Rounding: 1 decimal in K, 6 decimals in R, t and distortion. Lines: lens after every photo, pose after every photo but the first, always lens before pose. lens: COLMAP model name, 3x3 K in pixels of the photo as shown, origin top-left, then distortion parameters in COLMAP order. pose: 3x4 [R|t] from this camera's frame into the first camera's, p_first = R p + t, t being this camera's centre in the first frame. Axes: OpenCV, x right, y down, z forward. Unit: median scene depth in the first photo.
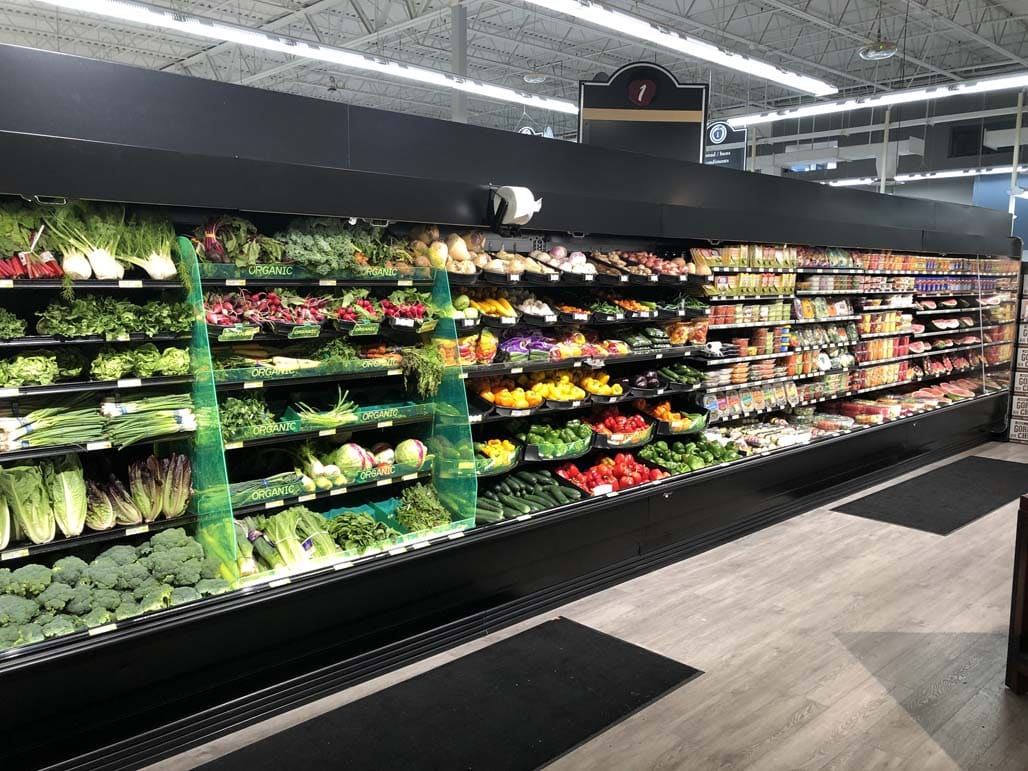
lens RADIAL K [[821.0, 0, 509.2], [0, 821.0, 380.5], [0, 0, 1]] dist [0.001094, 0.016328]
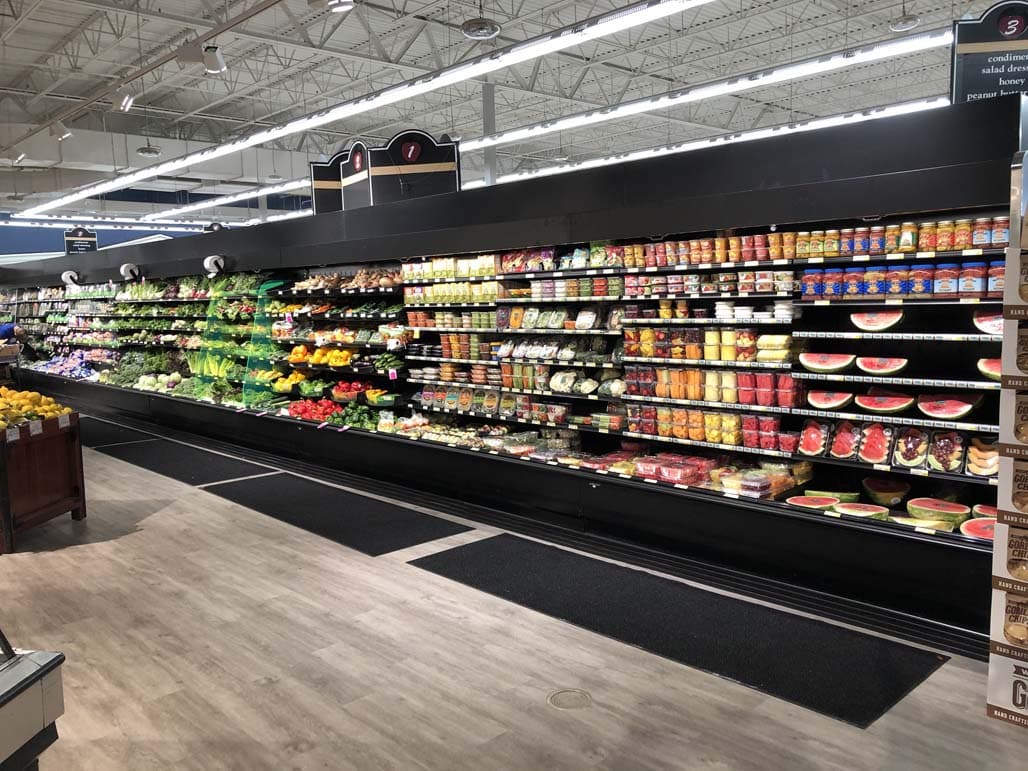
lens RADIAL K [[821.0, 0, 509.2], [0, 821.0, 380.5], [0, 0, 1]] dist [0.001094, 0.016328]
pose [[0.007612, 0.100365, -0.994922, 1.358824], [-0.096585, 0.990372, 0.099167, -0.114053], [0.995296, 0.095340, 0.017233, 1.039087]]
